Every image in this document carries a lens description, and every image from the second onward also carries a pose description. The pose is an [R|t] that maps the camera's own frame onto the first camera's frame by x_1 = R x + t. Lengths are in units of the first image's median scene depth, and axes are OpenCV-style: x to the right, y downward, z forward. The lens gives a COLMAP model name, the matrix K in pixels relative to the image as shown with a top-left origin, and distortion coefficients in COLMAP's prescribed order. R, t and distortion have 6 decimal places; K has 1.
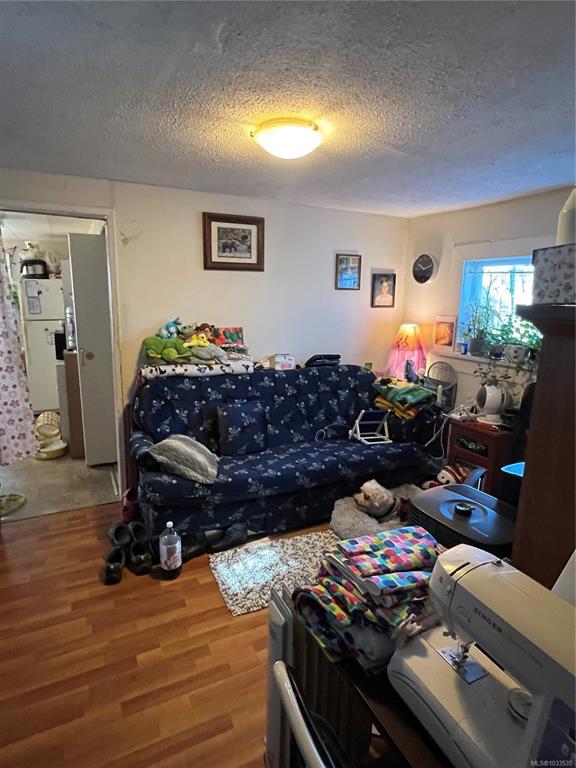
lens RADIAL K [[430.6, 0, 285.9], [0, 430.6, 376.6], [0, 0, 1]] dist [-0.005002, 0.001223]
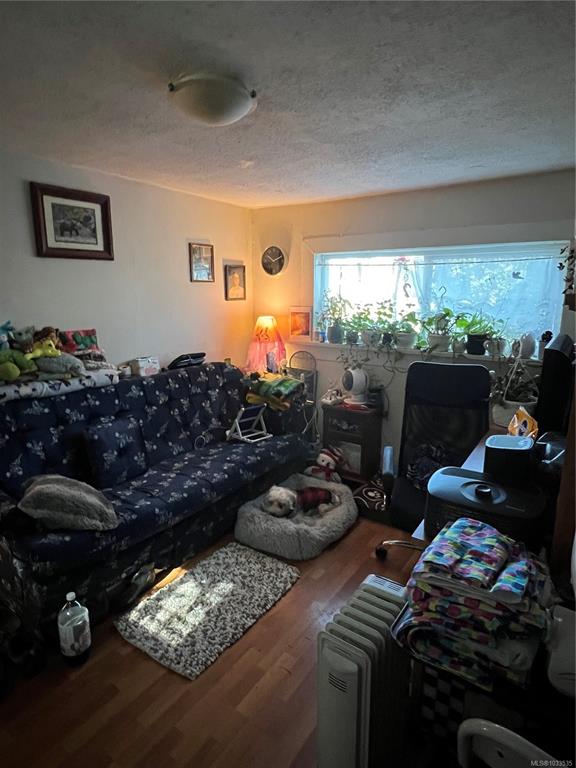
lens RADIAL K [[430.6, 0, 286.2], [0, 430.6, 377.0], [0, 0, 1]] dist [-0.005002, 0.001223]
pose [[0.879128, -0.109847, 0.463754, -0.184132], [0.101350, 0.993908, 0.043296, -0.024253], [-0.465685, 0.008939, 0.884906, 0.115524]]
